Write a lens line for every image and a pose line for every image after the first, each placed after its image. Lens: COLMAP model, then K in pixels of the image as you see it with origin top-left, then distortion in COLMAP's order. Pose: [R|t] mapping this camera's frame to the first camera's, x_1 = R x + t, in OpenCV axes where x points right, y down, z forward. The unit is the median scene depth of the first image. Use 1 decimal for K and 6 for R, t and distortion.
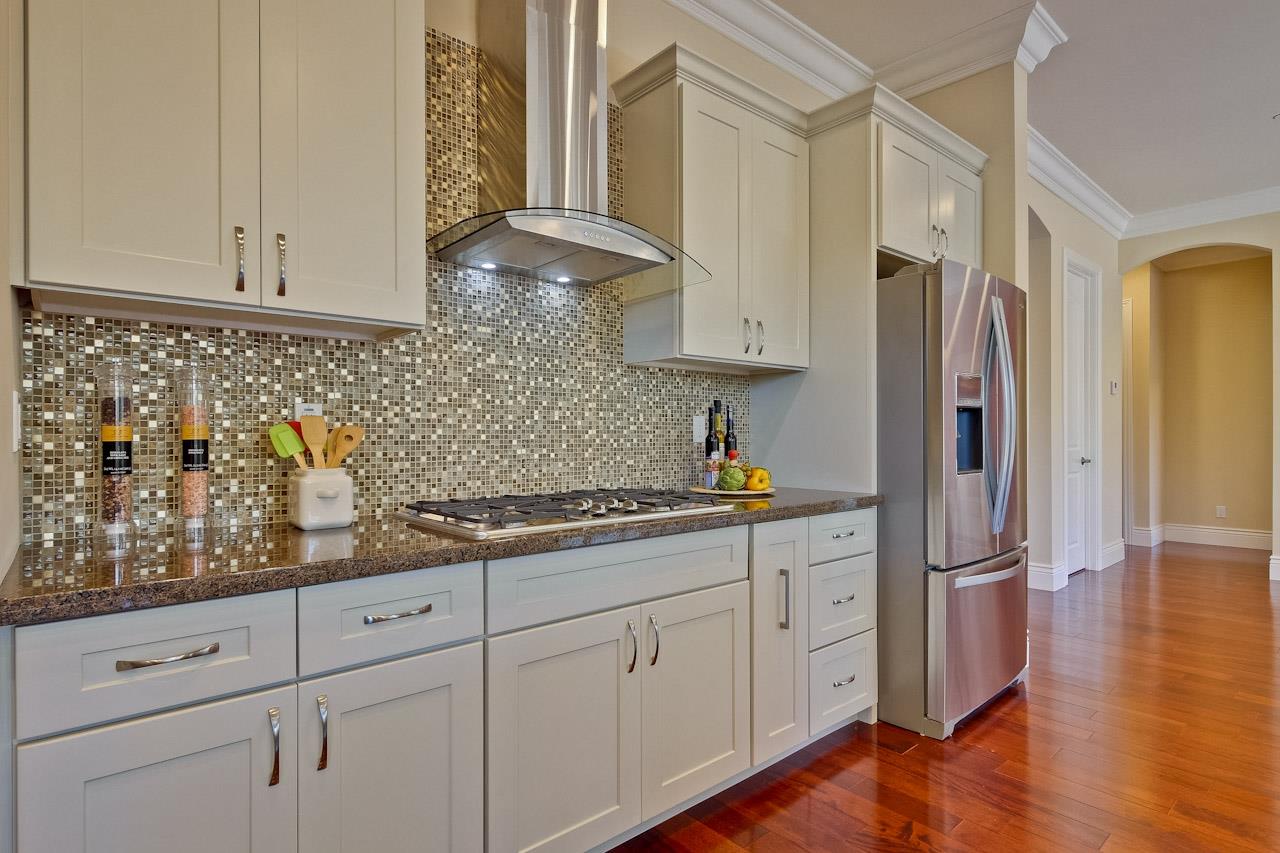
lens RADIAL K [[657.6, 0, 630.0], [0, 657.6, 438.6], [0, 0, 1]] dist [-0.002545, 0.000201]
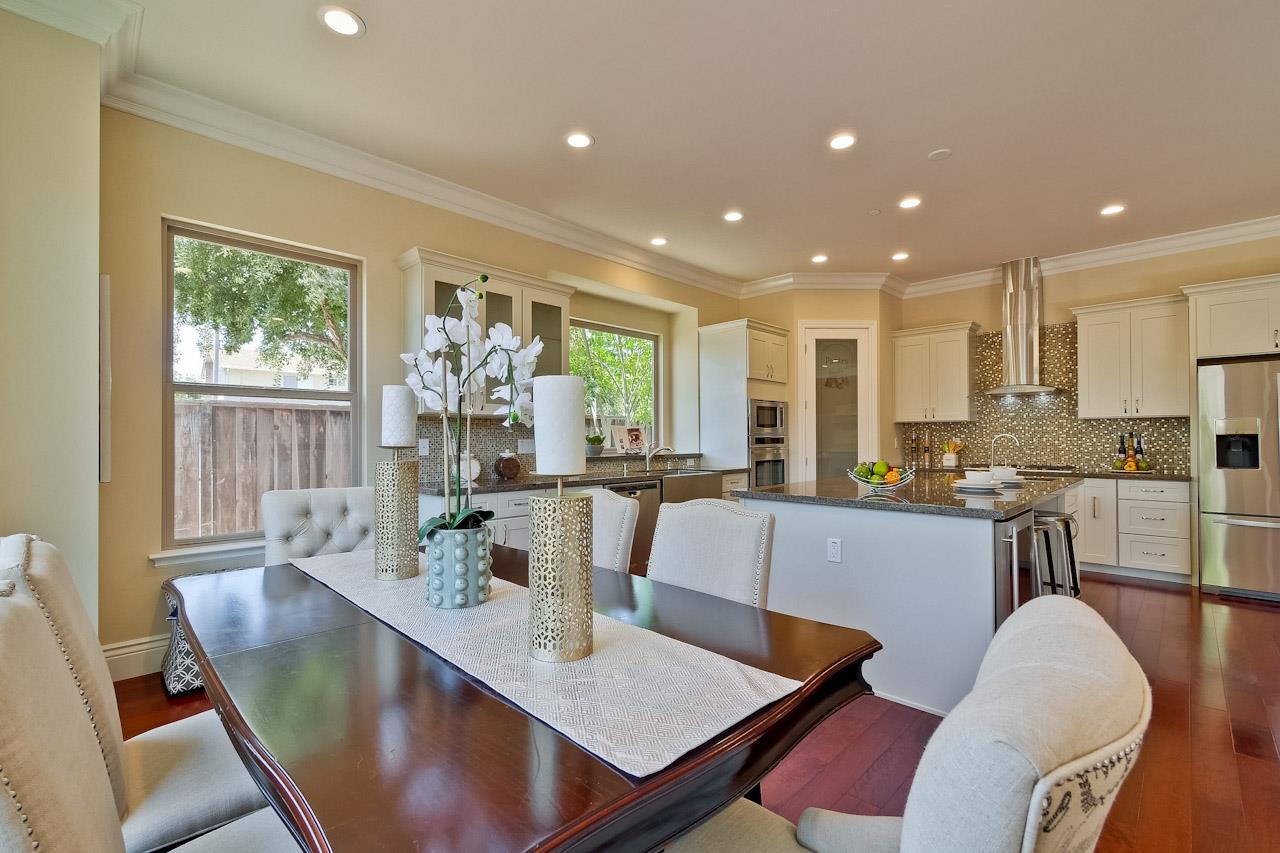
lens RADIAL K [[559.5, 0, 631.3], [0, 559.5, 433.7], [0, 0, 1]] dist [-0.003122, 0.000036]
pose [[0.074921, -0.009731, -0.997142, 3.094421], [-0.004132, 0.999941, -0.010069, -0.040317], [0.997181, 0.004874, 0.074876, -1.416743]]
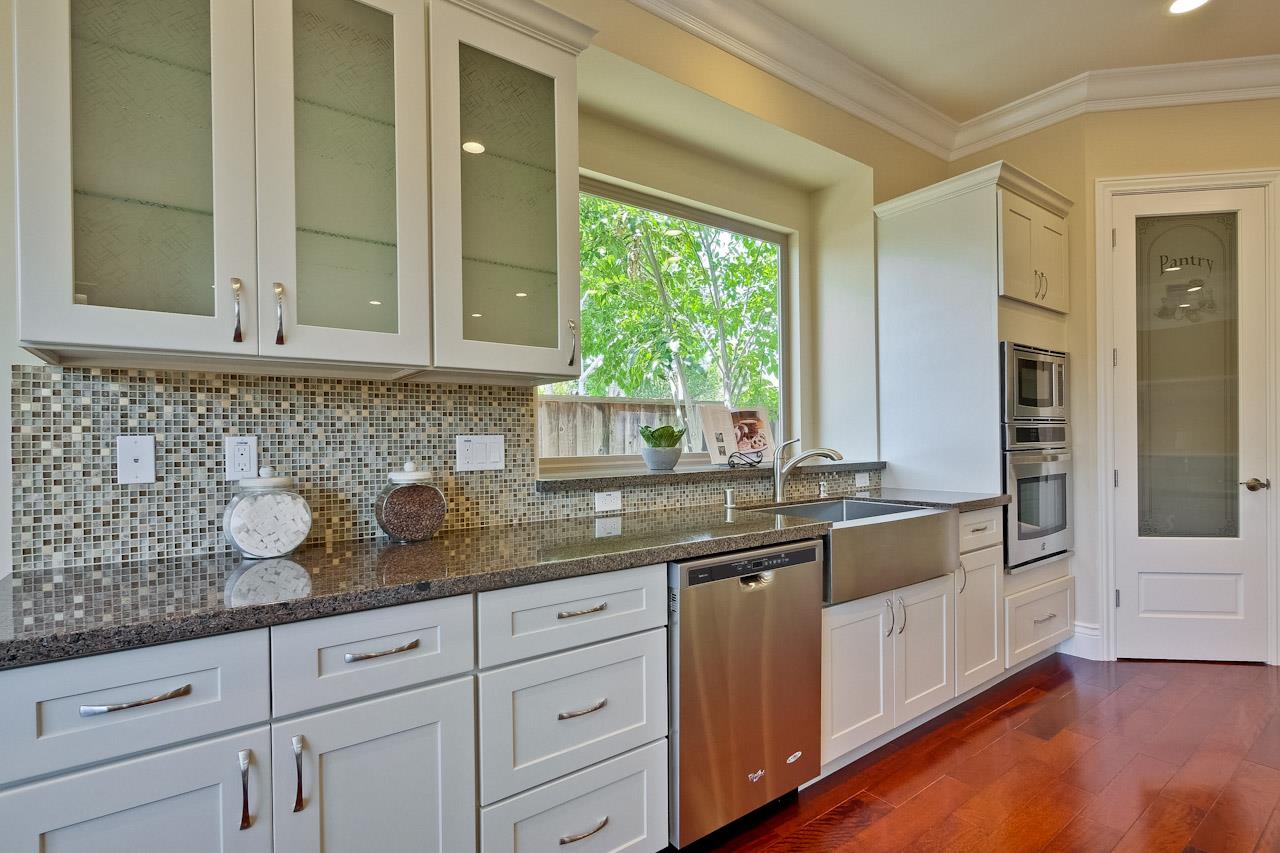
lens RADIAL K [[608.4, 0, 632.0], [0, 608.4, 440.8], [0, 0, 1]] dist [0.000319, 0.001328]
pose [[-0.084922, 0.002569, -0.996384, 1.500218], [0.005235, 0.999984, 0.002132, -0.026434], [0.996374, -0.005035, -0.084935, -1.325704]]
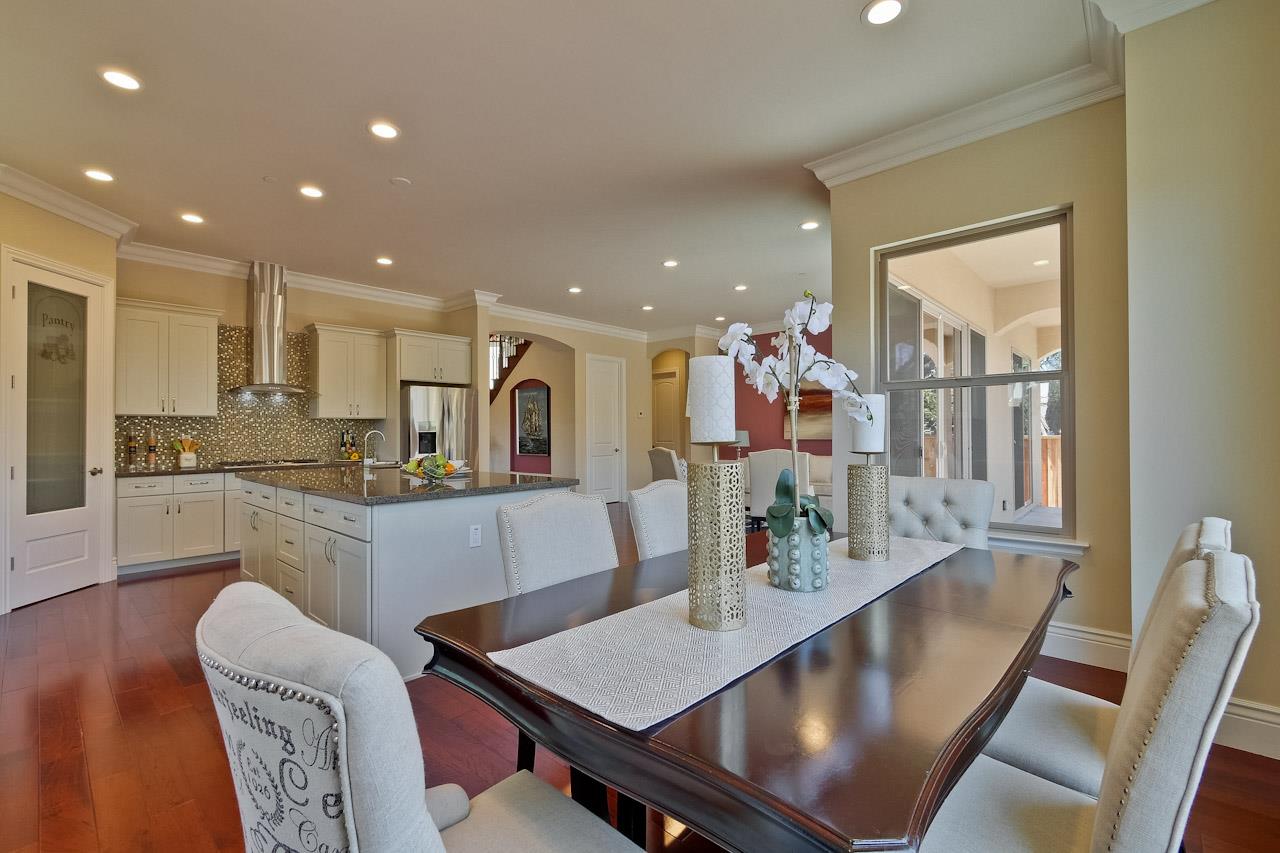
lens RADIAL K [[559.5, 0, 633.3], [0, 559.5, 425.9], [0, 0, 1]] dist [-0.003122, 0.000036]
pose [[0.993966, -0.004182, 0.109606, 1.782921], [0.006270, 0.999805, -0.018710, -0.033740], [-0.109507, 0.019284, 0.993799, -2.566330]]
